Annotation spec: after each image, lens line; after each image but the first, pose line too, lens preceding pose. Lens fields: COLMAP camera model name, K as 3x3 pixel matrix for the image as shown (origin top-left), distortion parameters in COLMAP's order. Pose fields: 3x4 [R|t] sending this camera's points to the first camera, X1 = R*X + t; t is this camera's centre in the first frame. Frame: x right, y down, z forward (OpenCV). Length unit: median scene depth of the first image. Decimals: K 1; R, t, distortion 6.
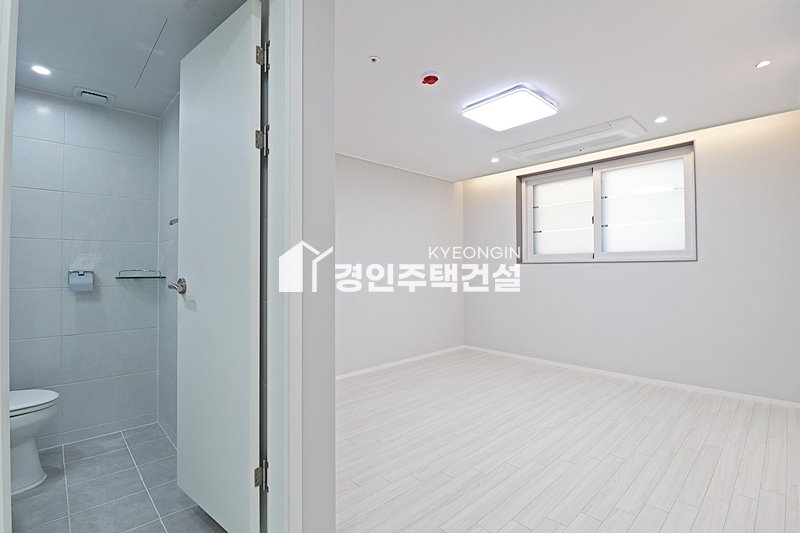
lens RADIAL K [[375.6, 0, 405.3], [0, 375.6, 260.7], [0, 0, 1]] dist [0.011792, -0.019754]
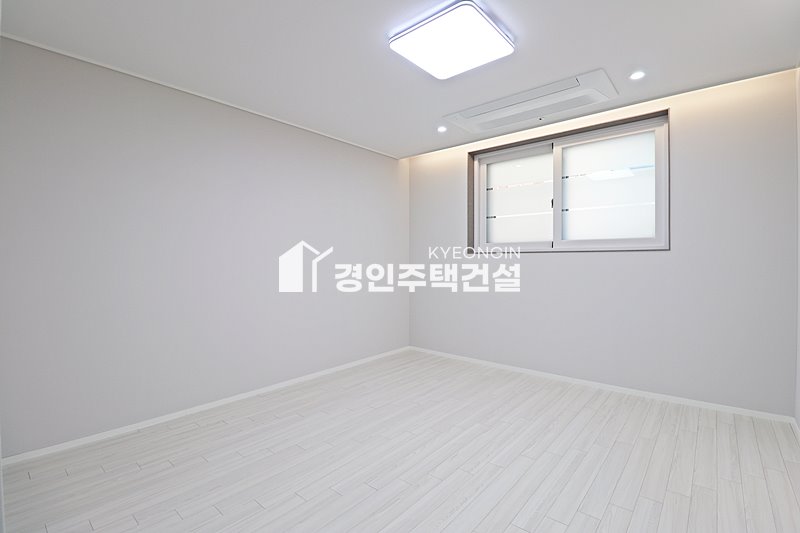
lens RADIAL K [[375.6, 0, 405.3], [0, 375.6, 260.7], [0, 0, 1]] dist [0.011792, -0.019754]
pose [[0.994381, 0.002478, 0.105834, 0.077052], [-0.004770, 0.999760, 0.021404, 0.008881], [-0.105756, -0.021788, 0.994153, 0.189910]]
